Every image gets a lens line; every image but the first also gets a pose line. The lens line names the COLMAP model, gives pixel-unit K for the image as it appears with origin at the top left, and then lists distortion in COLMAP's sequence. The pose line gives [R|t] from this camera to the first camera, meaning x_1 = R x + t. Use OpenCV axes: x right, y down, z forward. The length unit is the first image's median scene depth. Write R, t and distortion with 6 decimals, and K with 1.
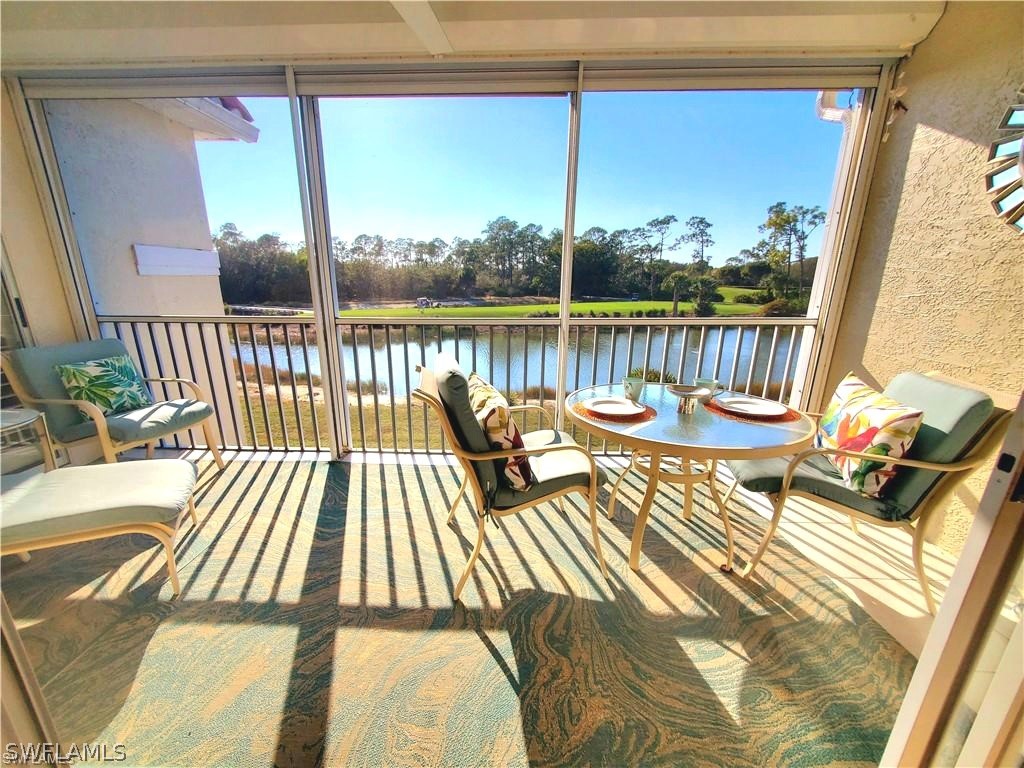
lens RADIAL K [[409.3, 0, 500.3], [0, 409.3, 391.0], [0, 0, 1]] dist [0.005487, -0.001997]
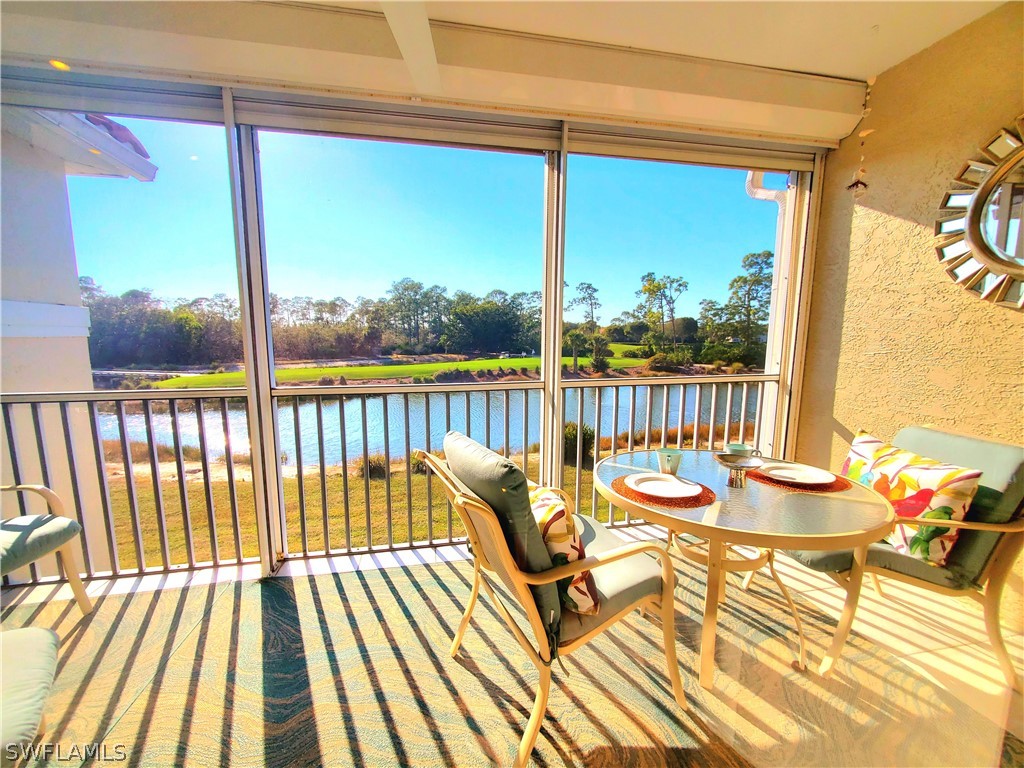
lens RADIAL K [[409.3, 0, 500.4], [0, 409.3, 392.2], [0, 0, 1]] dist [0.005487, -0.001997]
pose [[0.974566, -0.035479, 0.221275, -0.160303], [0.064627, 0.989934, -0.125912, -0.047497], [-0.214580, 0.137010, 0.967049, 0.151697]]
